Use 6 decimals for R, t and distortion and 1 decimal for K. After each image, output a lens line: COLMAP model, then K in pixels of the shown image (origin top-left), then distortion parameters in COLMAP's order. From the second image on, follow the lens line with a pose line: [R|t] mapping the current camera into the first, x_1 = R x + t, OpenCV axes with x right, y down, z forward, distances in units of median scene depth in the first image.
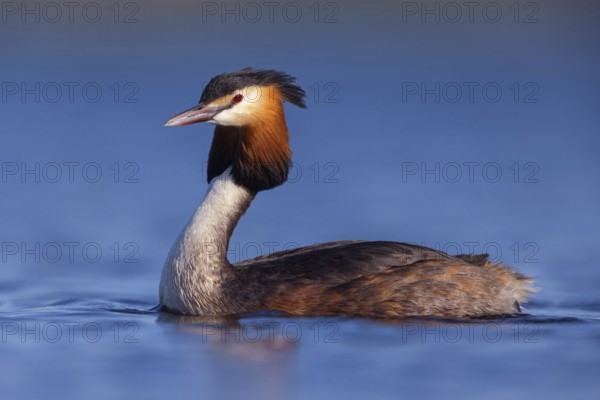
lens RADIAL K [[398.6, 0, 300.0], [0, 398.6, 200.0], [0, 0, 1]] dist [0.001979, 0.000984]
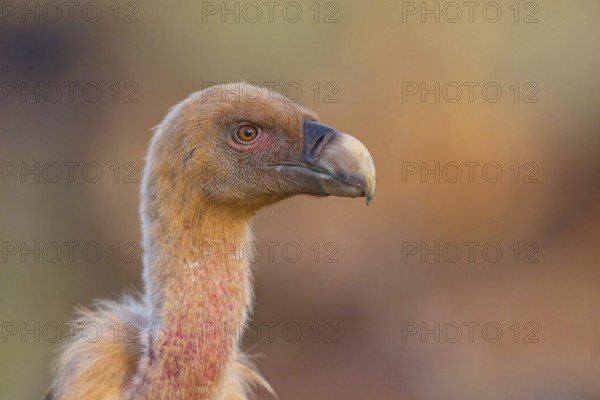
lens RADIAL K [[398.6, 0, 300.0], [0, 398.6, 200.0], [0, 0, 1]] dist [0.001979, 0.000984]
pose [[1.000000, -0.000591, -0.000085, 0.000072], [0.000592, 0.999998, 0.002096, -0.203758], [0.000083, -0.002096, 0.999998, 0.000073]]
